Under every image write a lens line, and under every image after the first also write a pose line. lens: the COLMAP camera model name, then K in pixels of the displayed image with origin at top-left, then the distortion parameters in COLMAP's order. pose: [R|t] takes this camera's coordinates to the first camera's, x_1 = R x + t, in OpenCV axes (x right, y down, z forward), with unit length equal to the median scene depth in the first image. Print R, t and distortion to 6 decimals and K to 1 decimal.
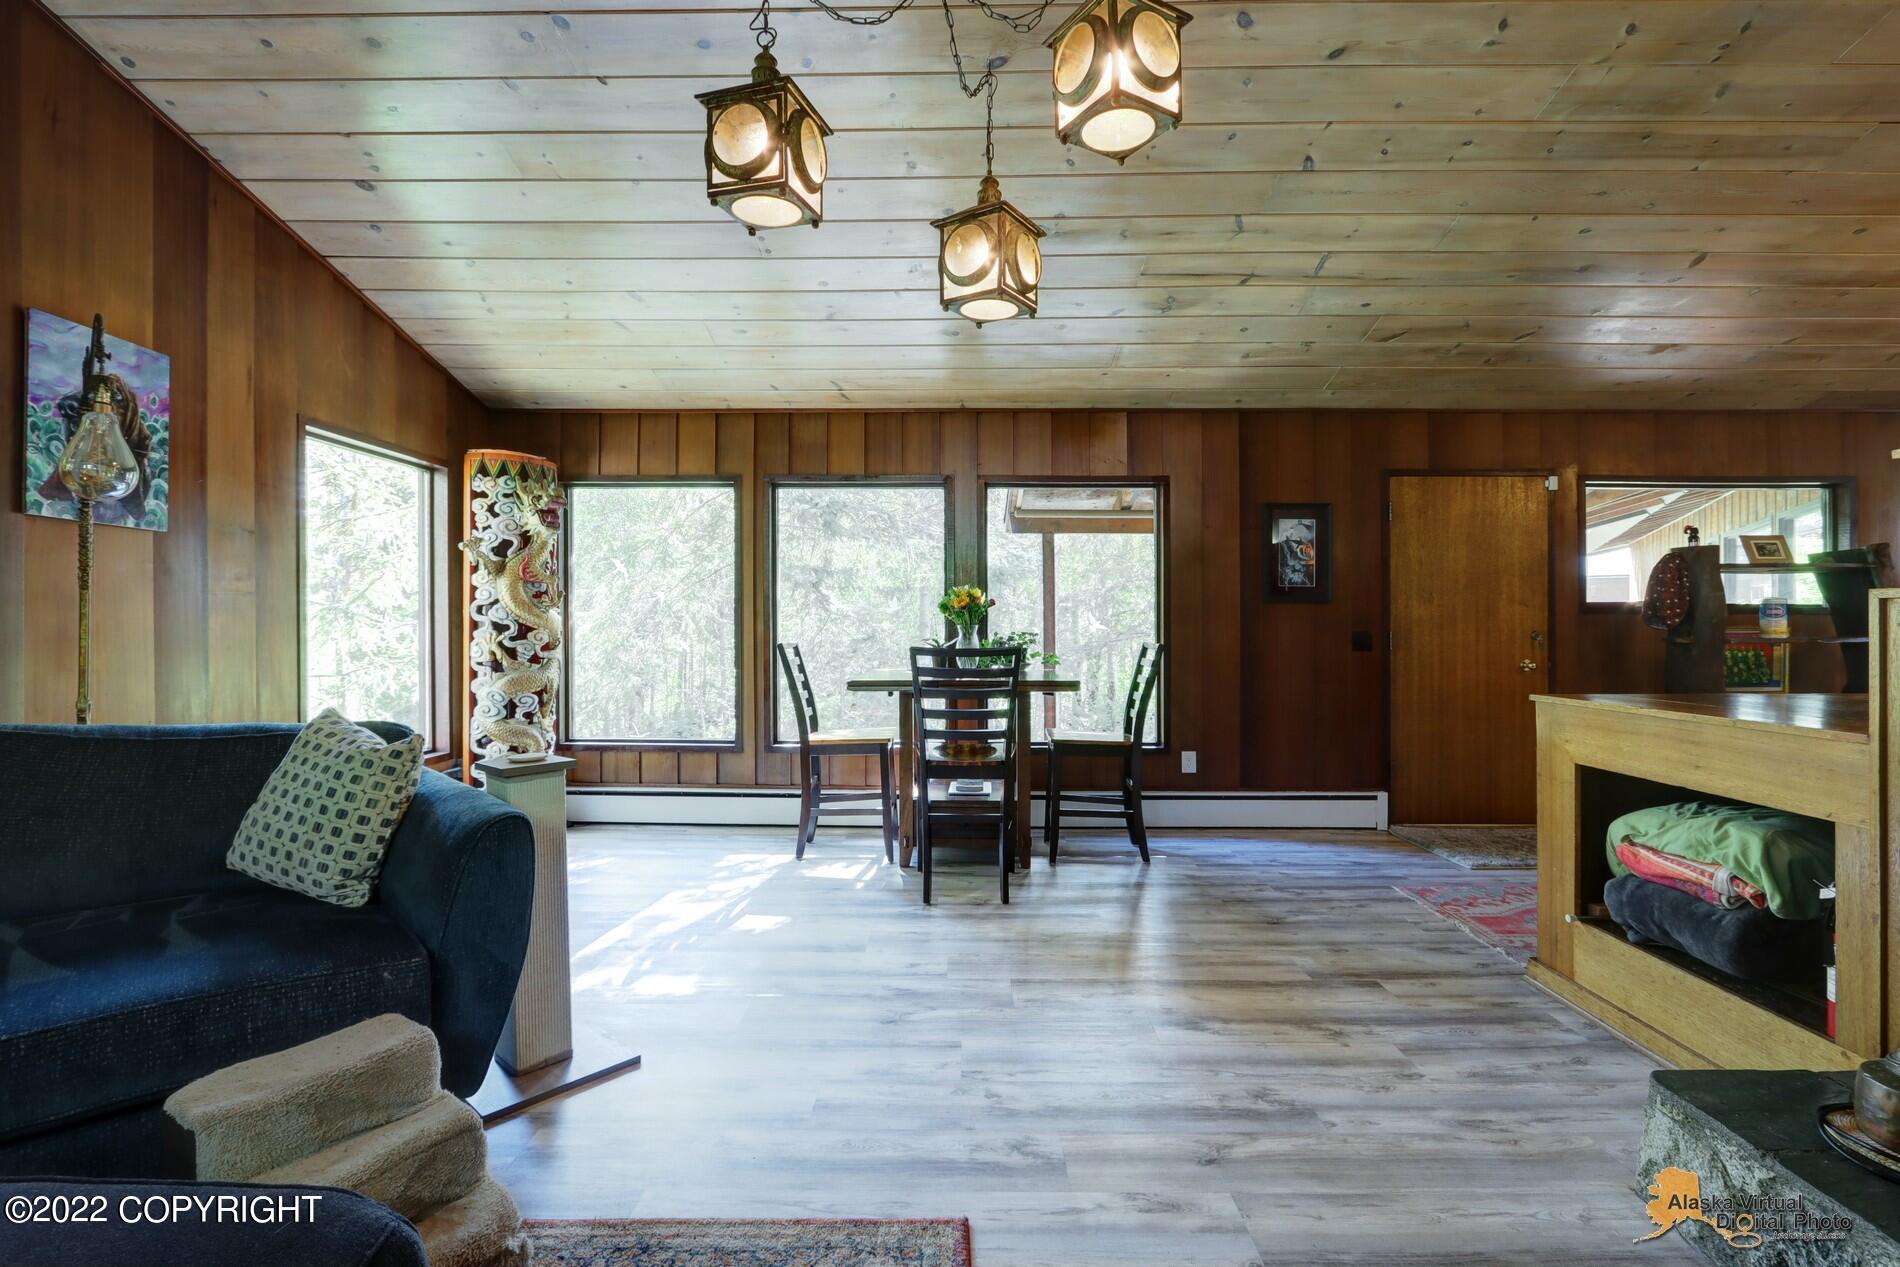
lens RADIAL K [[879.1, 0, 961.7], [0, 879.1, 629.2], [0, 0, 1]] dist [-0.011413, 0.000987]
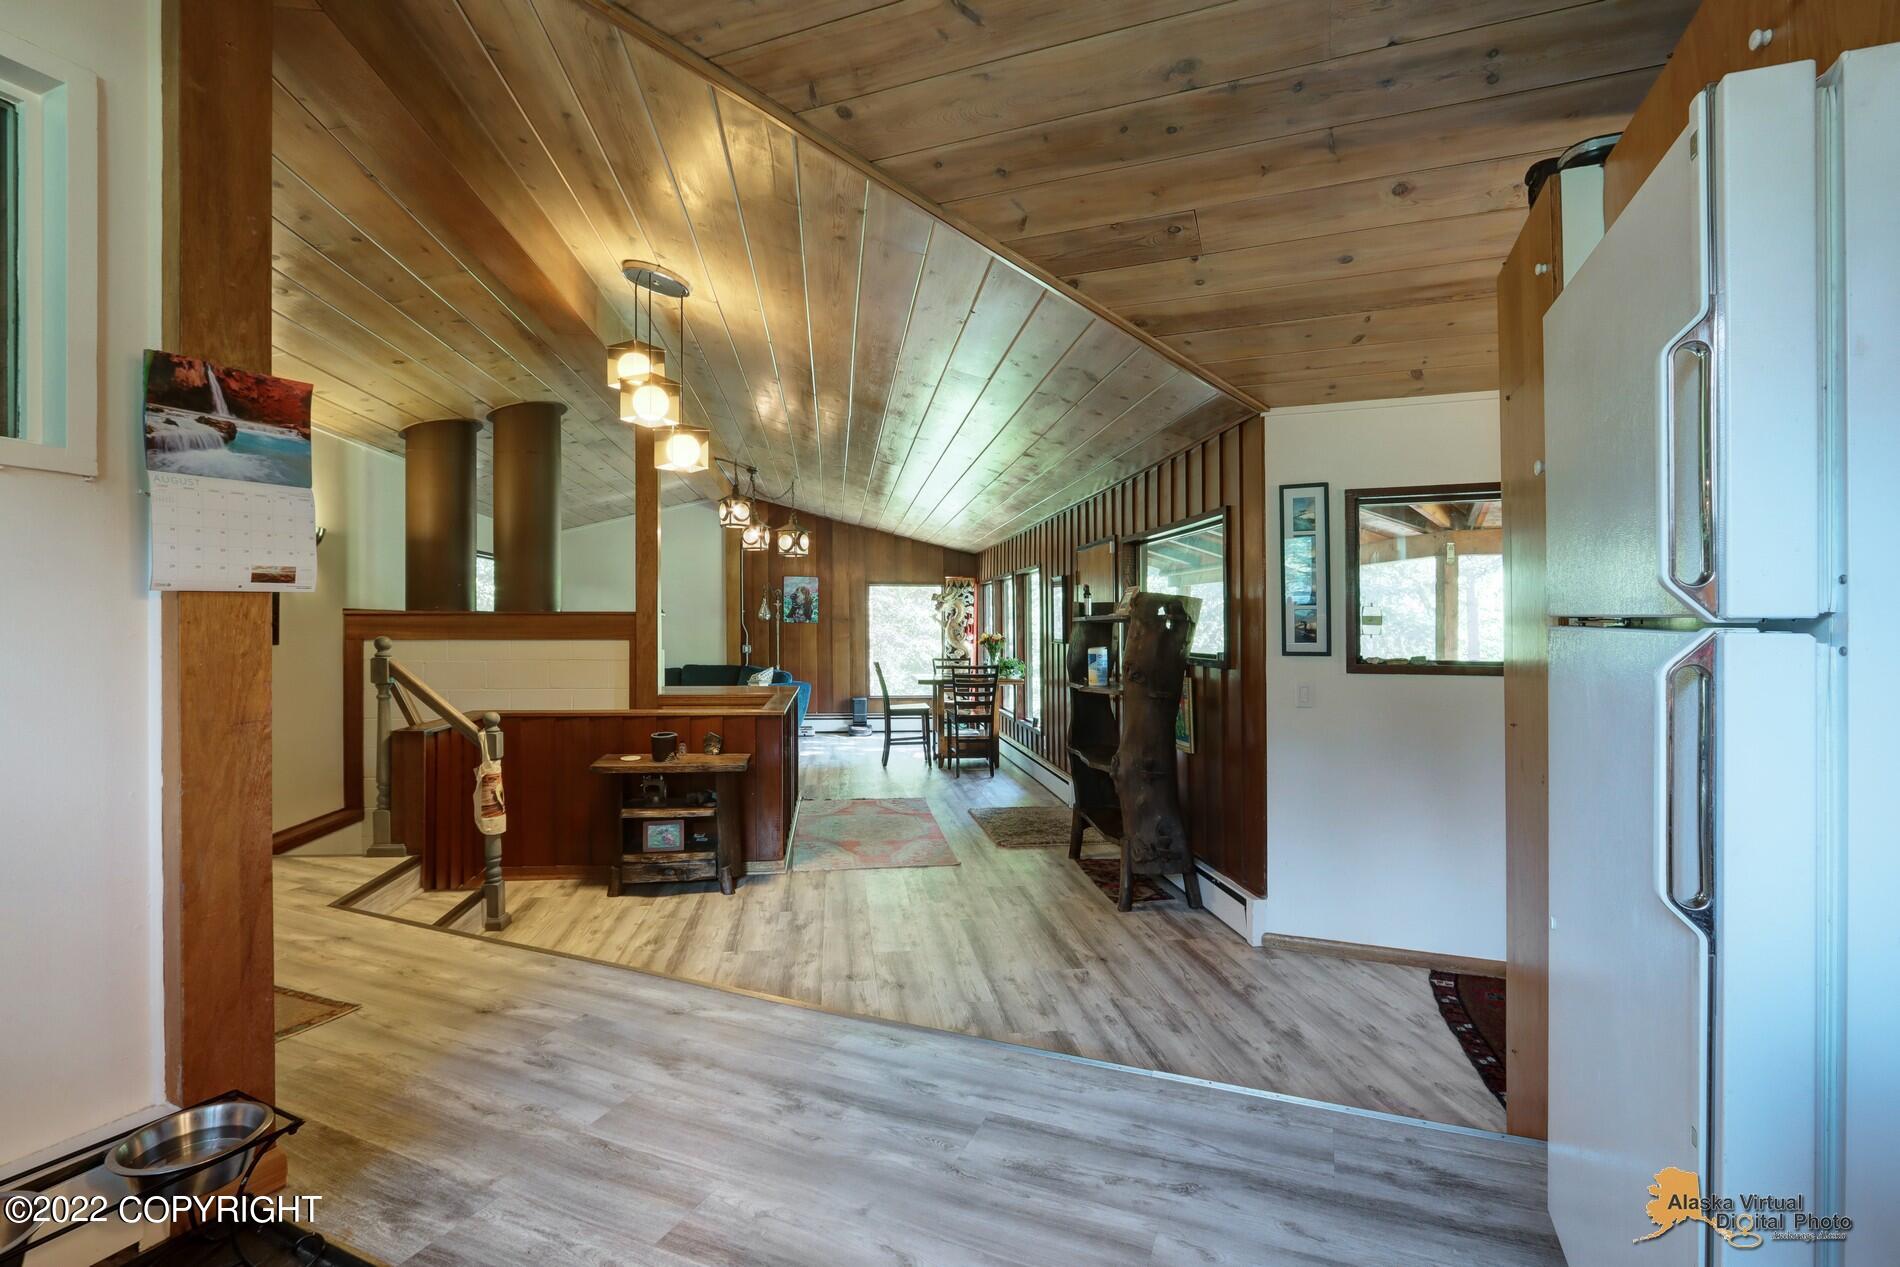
lens RADIAL K [[887.5, 0, 936.7], [0, 887.5, 629.2], [0, 0, 1]] dist [-0.012655, 0.000750]
pose [[0.131184, 0.002073, -0.991356, 2.129654], [-0.006439, 0.999979, 0.001239, -0.062587], [0.991337, 0.006220, 0.131195, 0.695025]]
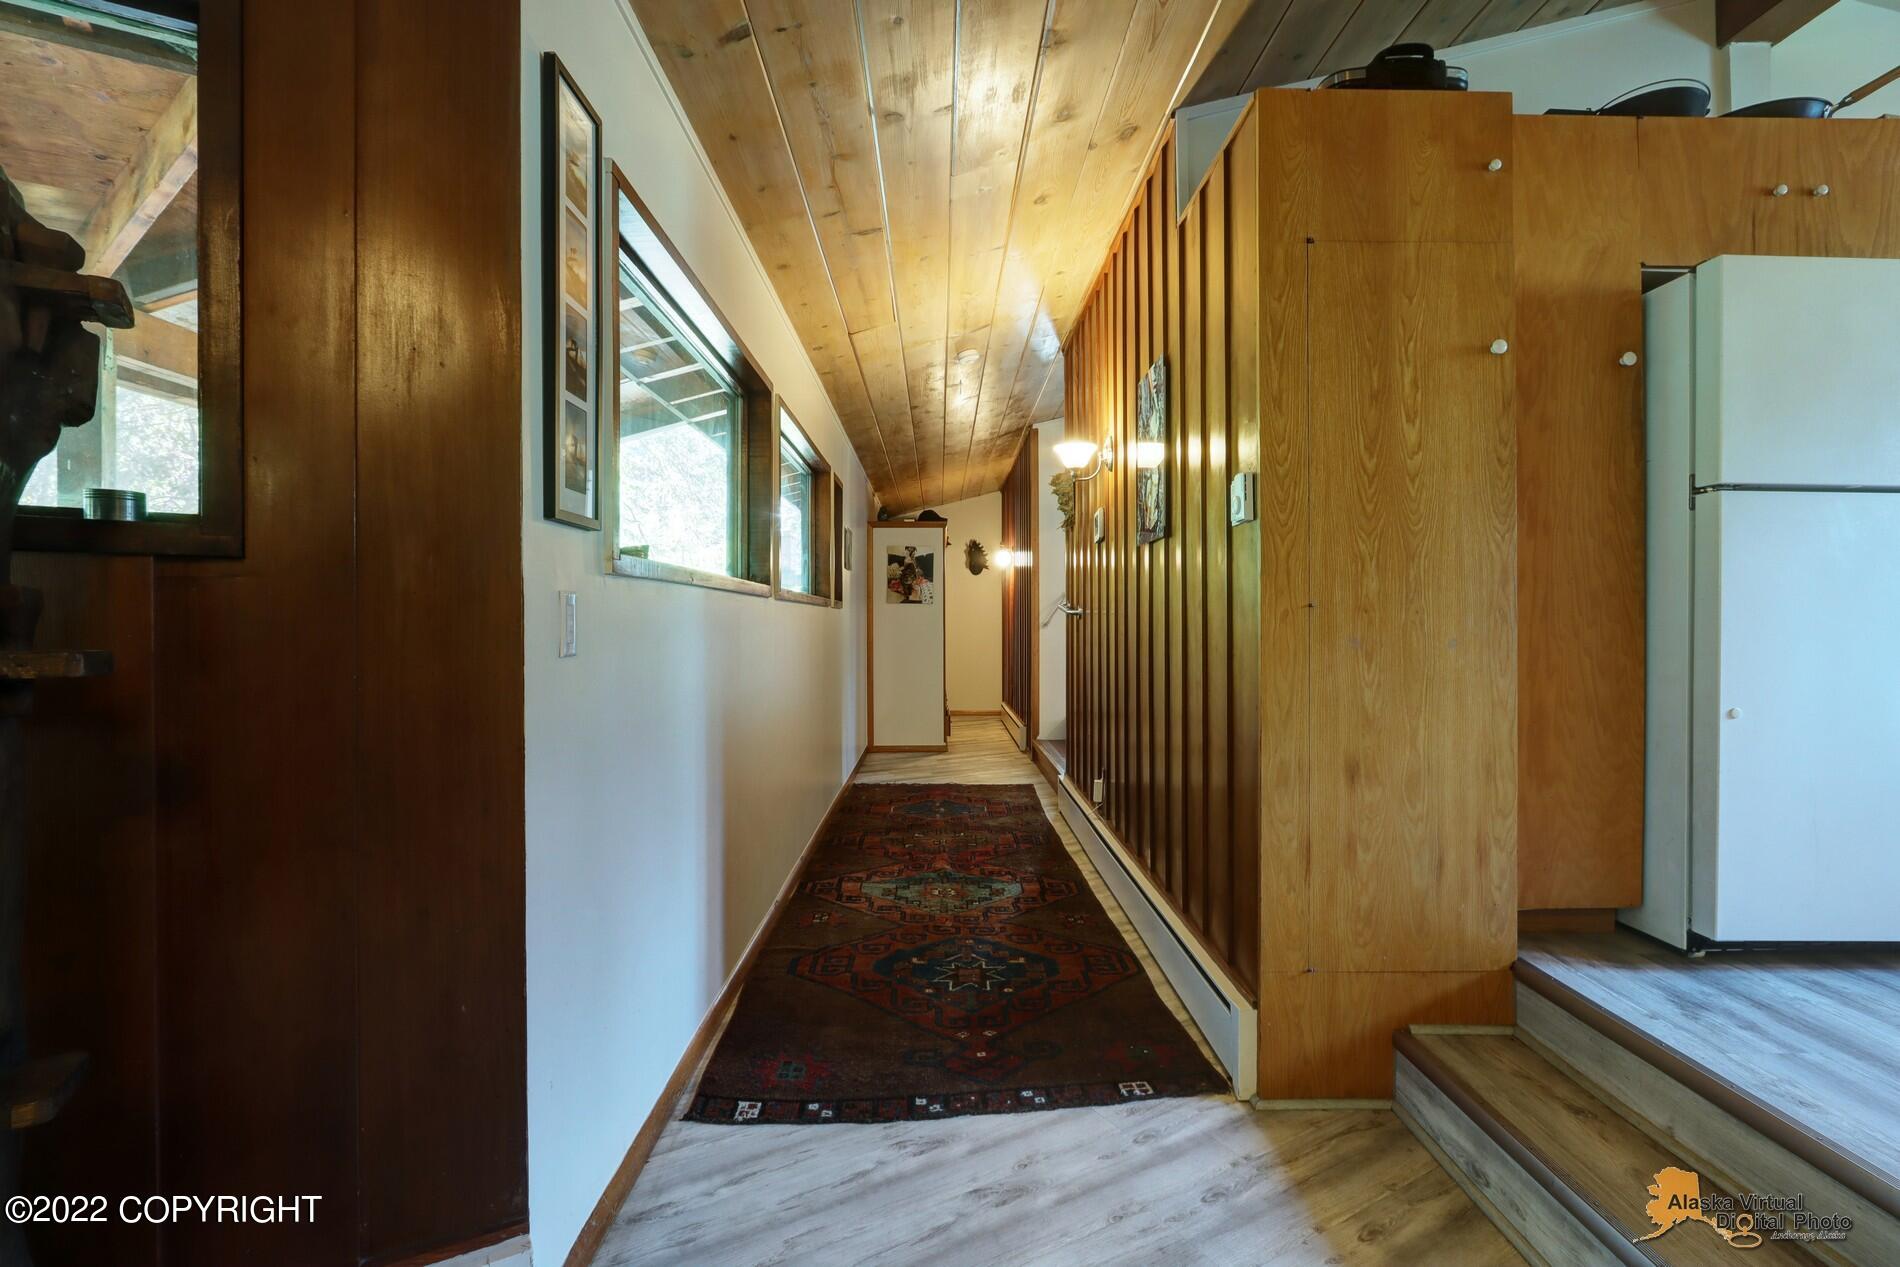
lens RADIAL K [[887.5, 0, 936.7], [0, 887.5, 629.2], [0, 0, 1]] dist [-0.012655, 0.000750]
pose [[0.847366, -0.005372, 0.530982, 1.225216], [0.004143, 0.999985, 0.003505, 0.002741], [-0.530993, -0.000770, 0.847376, 0.813536]]
